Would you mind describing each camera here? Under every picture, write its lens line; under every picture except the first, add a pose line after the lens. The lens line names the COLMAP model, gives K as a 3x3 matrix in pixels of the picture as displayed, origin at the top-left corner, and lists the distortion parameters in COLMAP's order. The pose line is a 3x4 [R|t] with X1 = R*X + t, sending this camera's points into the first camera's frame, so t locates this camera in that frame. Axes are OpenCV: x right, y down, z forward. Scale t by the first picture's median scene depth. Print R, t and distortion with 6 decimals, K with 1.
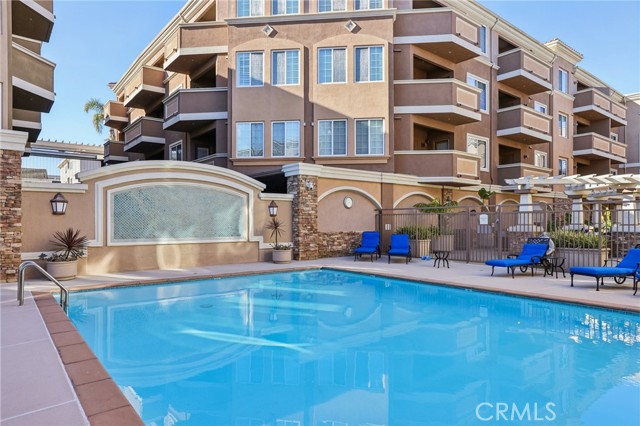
lens RADIAL K [[408.2, 0, 331.6], [0, 408.2, 222.8], [0, 0, 1]] dist [-0.063188, 0.054928]
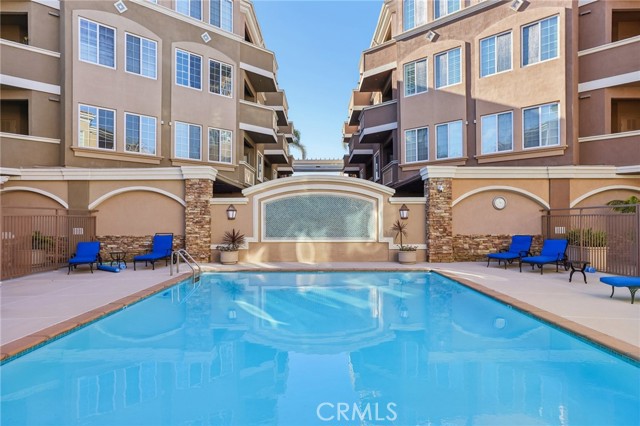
lens RADIAL K [[399.9, 0, 318.7], [0, 399.9, 222.3], [0, 0, 1]] dist [-0.058104, 0.052460]
pose [[0.767789, 0.001377, -0.640701, 0.270659], [-0.000561, 0.999999, 0.001477, -0.006736], [0.640702, -0.000774, 0.767789, 0.050593]]
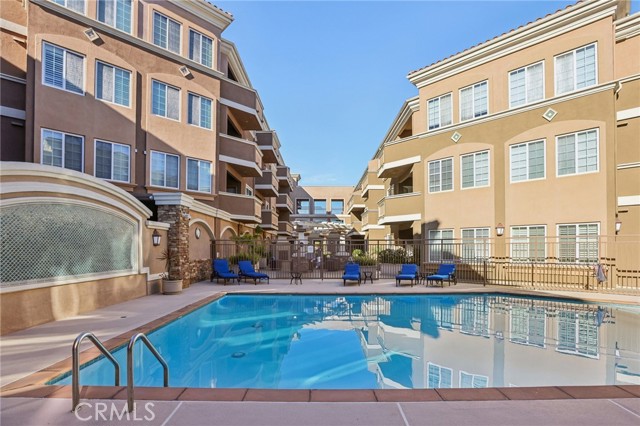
lens RADIAL K [[302.7, 0, 320.5], [0, 302.7, 246.1], [0, 0, 1]] dist [-0.019683, 0.000606]
pose [[0.644161, 0.008191, 0.764846, -0.334701], [-0.003107, 0.999962, -0.008092, -0.008017], [-0.764884, 0.002836, 0.644162, 0.197113]]
